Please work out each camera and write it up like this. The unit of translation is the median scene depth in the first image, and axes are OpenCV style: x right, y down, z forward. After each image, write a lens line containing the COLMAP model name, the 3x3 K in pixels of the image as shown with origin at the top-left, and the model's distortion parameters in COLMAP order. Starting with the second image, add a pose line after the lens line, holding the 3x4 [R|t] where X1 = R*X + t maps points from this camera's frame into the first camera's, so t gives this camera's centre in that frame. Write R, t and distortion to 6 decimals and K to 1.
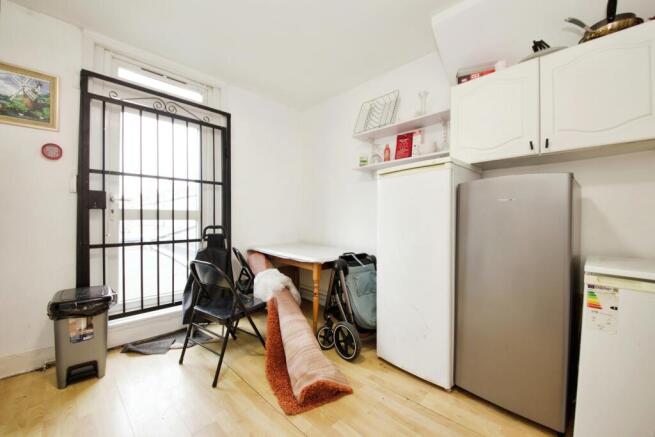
lens RADIAL K [[254.6, 0, 327.4], [0, 254.6, 220.4], [0, 0, 1]] dist [-0.013254, -0.000395]
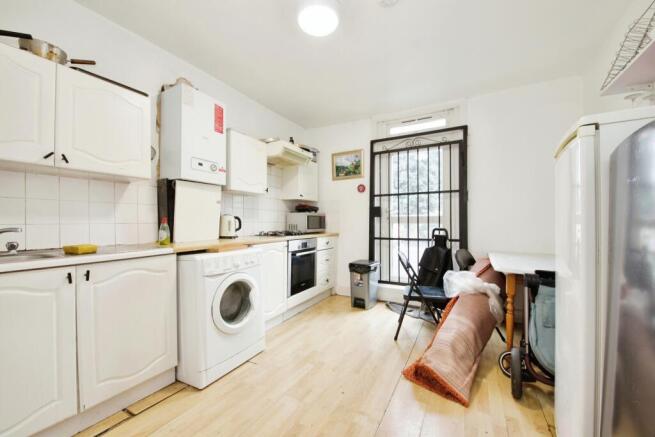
lens RADIAL K [[254.6, 0, 324.7], [0, 254.6, 221.6], [0, 0, 1]] dist [-0.013254, -0.000395]
pose [[0.257606, -0.005841, -0.966232, 0.648282], [-0.005501, 0.999957, -0.007511, 0.000897], [0.966234, 0.007250, 0.257563, 0.181302]]
